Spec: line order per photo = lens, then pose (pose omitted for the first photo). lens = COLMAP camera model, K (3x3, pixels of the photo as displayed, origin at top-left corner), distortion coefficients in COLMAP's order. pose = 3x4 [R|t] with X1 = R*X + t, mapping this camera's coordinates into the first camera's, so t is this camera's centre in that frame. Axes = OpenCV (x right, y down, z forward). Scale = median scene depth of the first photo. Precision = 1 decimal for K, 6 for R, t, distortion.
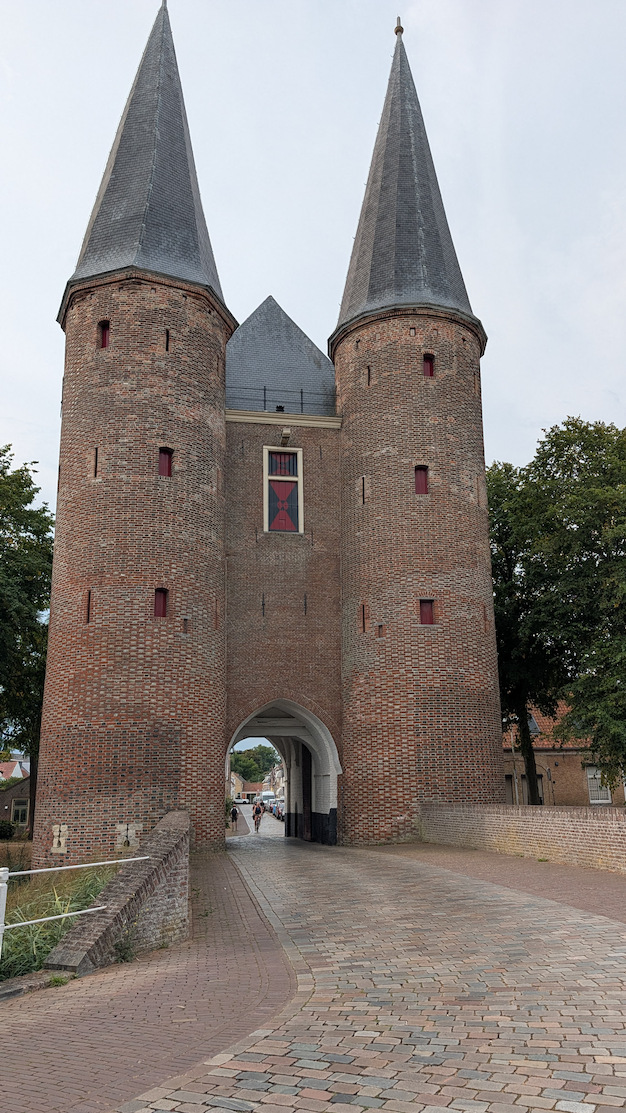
lens RADIAL K [[826.8, 0, 350.5], [0, 826.8, 560.7], [0, 0, 1]] dist [0.007821, -0.002318]
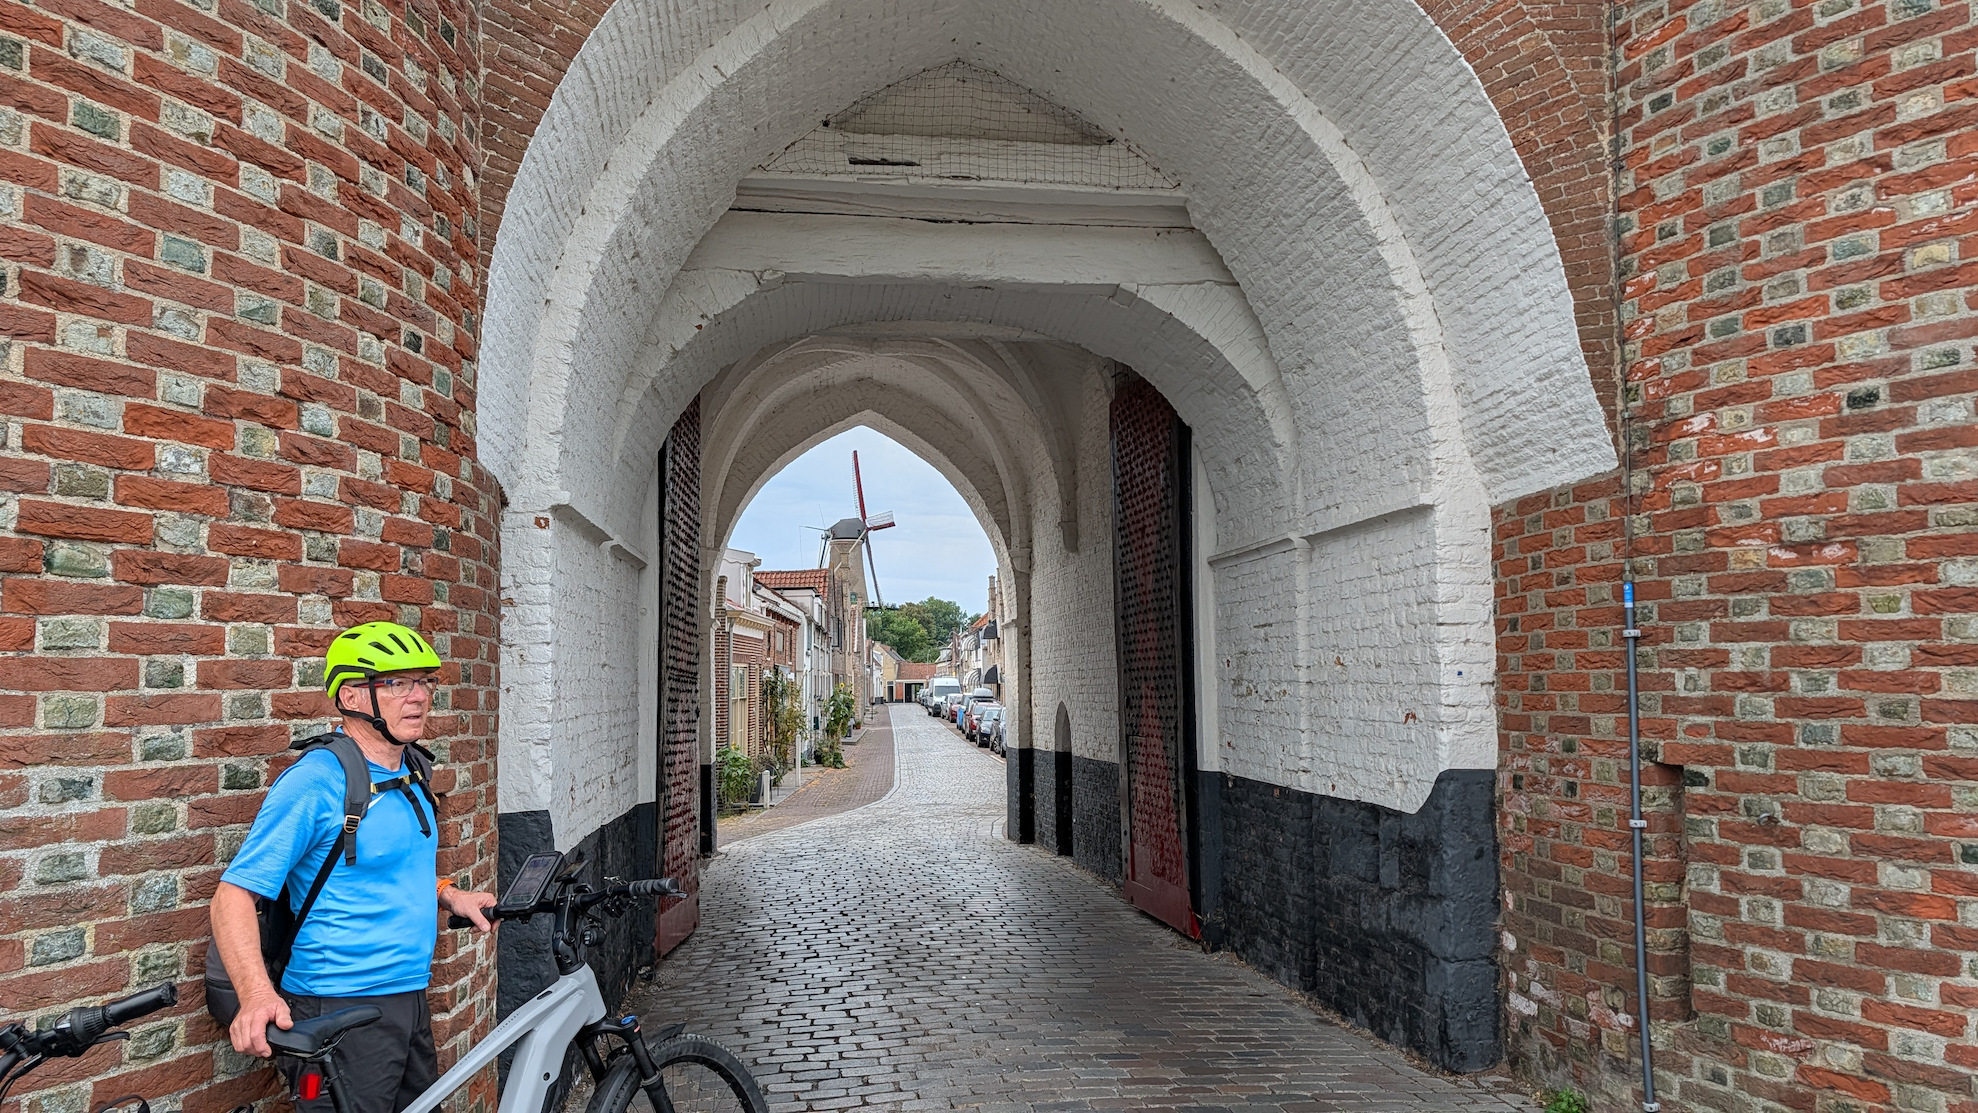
lens RADIAL K [[1469.4, 0, 989.0], [0, 1469.4, 556.5], [0, 0, 1]] dist [0.007821, -0.002318]
pose [[0.997692, 0.002872, -0.067843, -0.078839], [0.009782, 0.982605, 0.185450, 0.235611], [0.067195, -0.185686, 0.980309, 0.817135]]
